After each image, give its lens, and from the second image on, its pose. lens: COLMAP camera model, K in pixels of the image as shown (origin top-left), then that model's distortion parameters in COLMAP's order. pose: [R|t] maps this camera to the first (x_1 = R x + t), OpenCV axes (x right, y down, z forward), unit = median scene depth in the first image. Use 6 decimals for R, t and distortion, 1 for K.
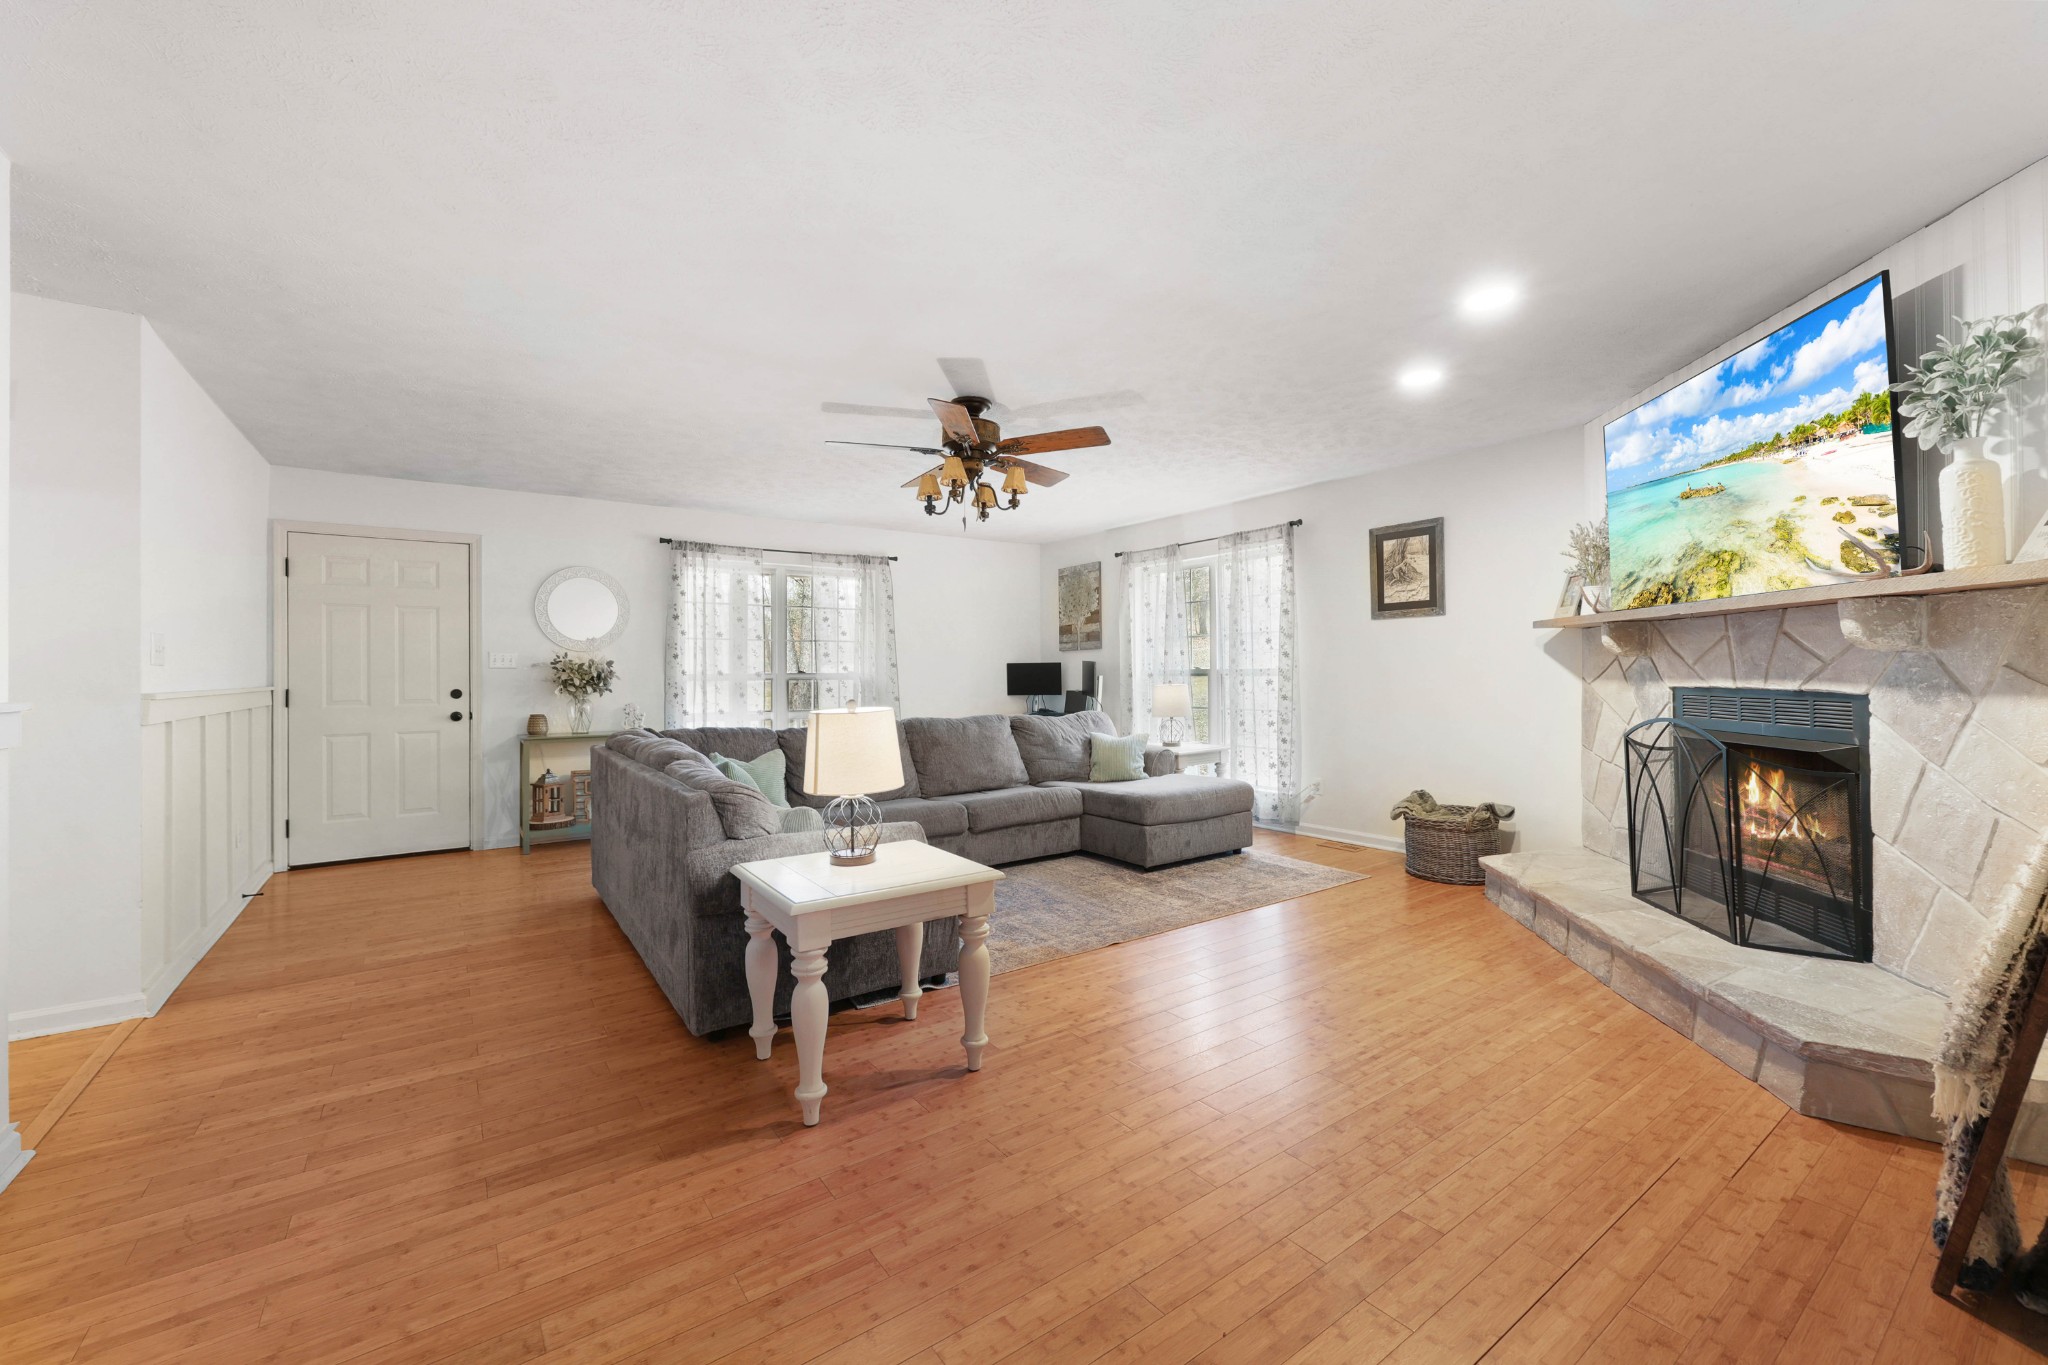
lens RADIAL K [[816.9, 0, 1026.8], [0, 816.9, 673.3], [0, 0, 1]] dist [0.000669, -0.000030]
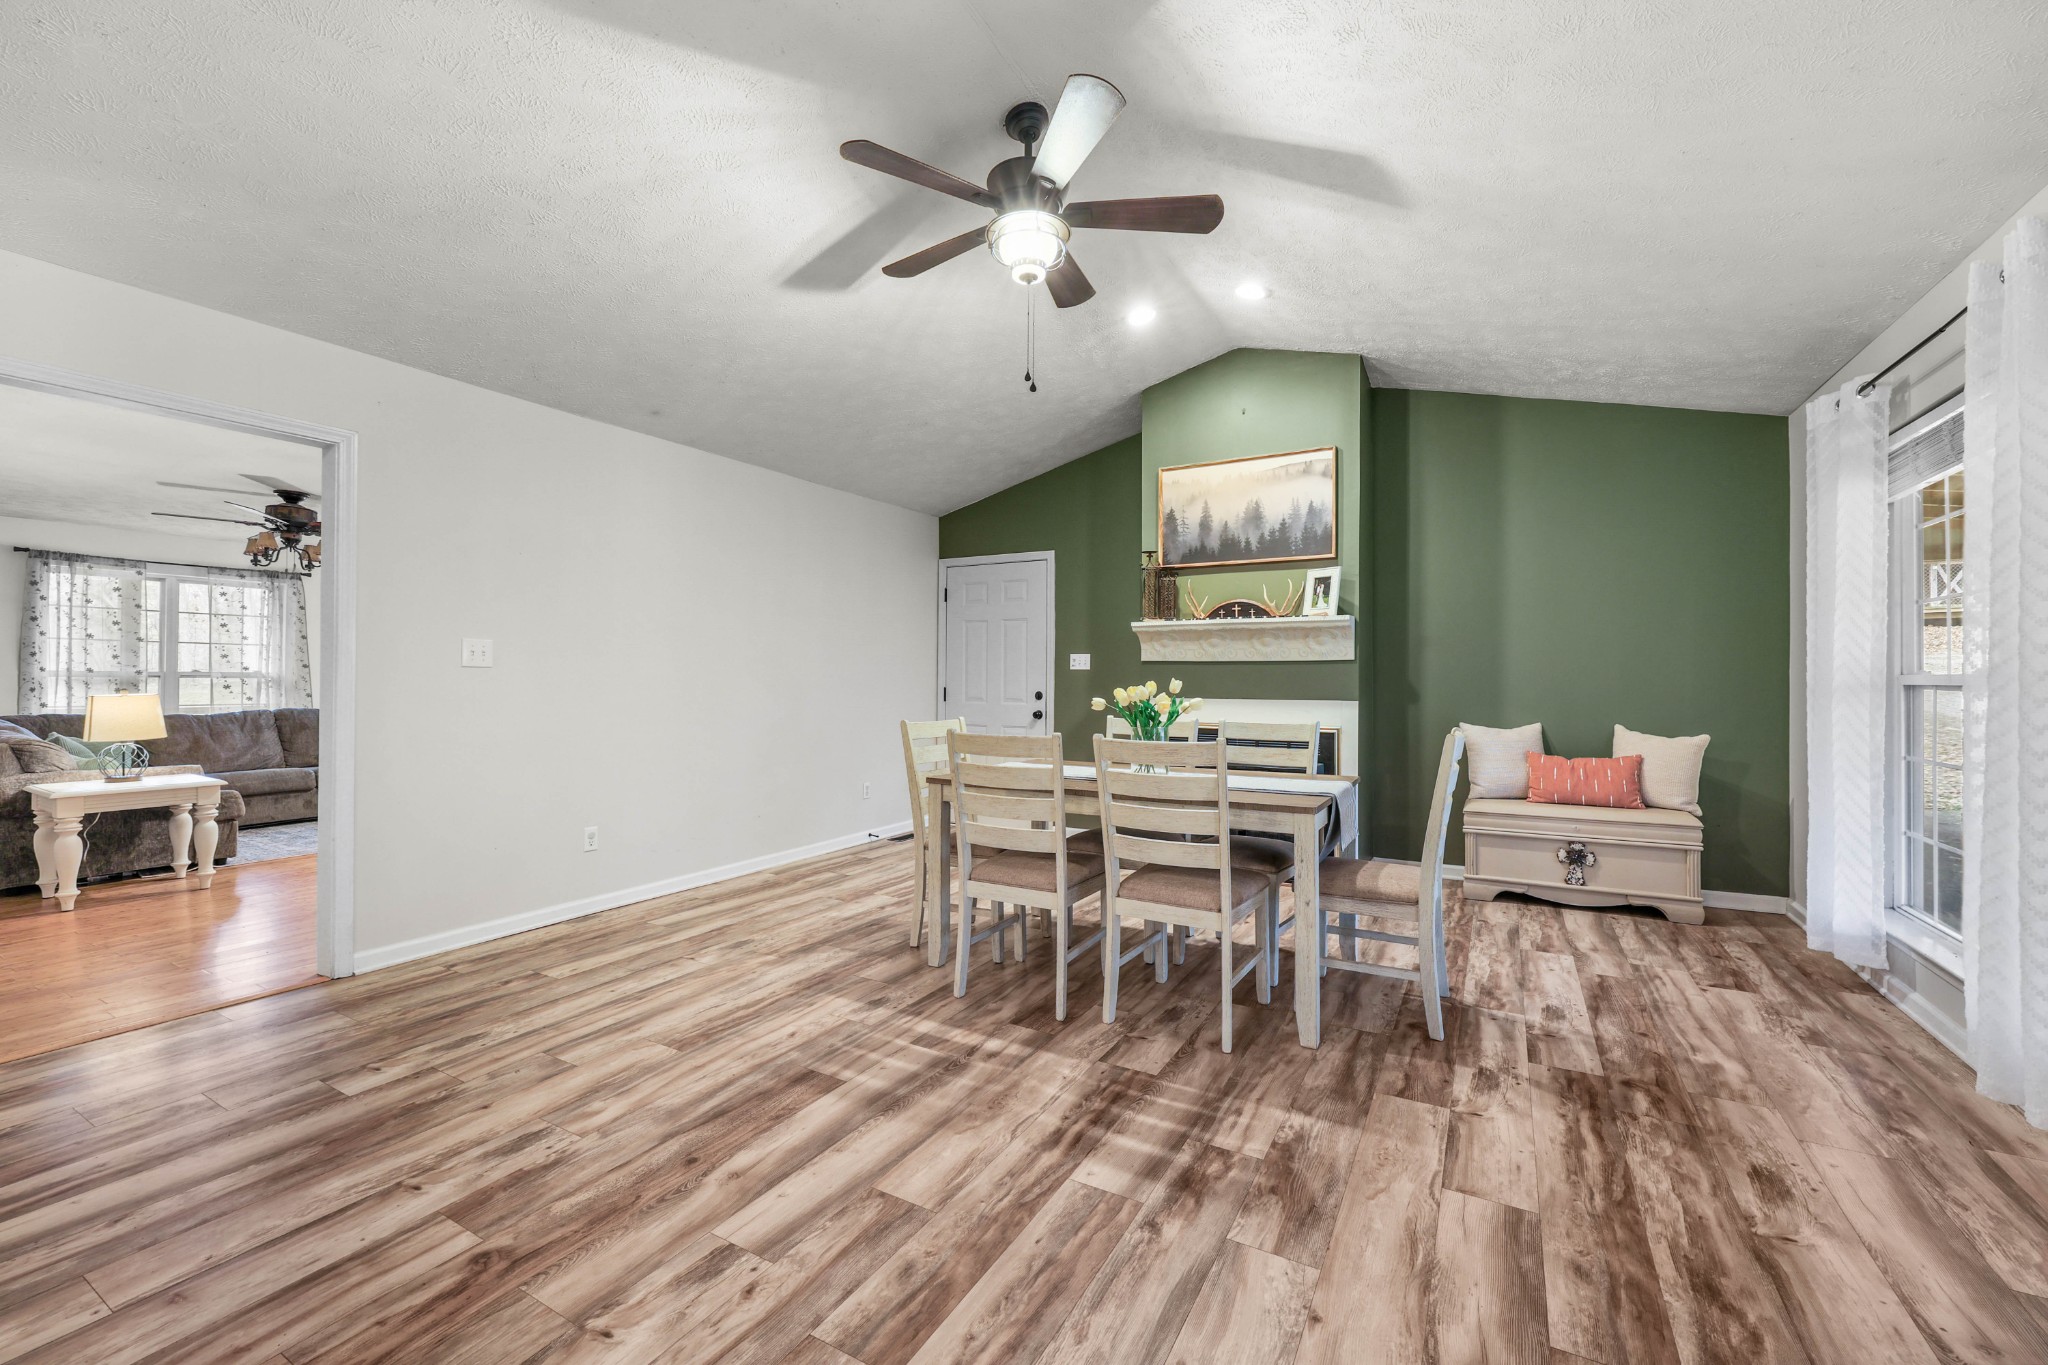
lens RADIAL K [[816.9, 0, 1022.1], [0, 816.9, 674.8], [0, 0, 1]] dist [0.000669, -0.000030]
pose [[0.907652, 0.015685, 0.419431, 0.714027], [-0.015232, 0.999874, -0.004428, -0.019046], [-0.419448, -0.002370, 0.907776, -1.255551]]
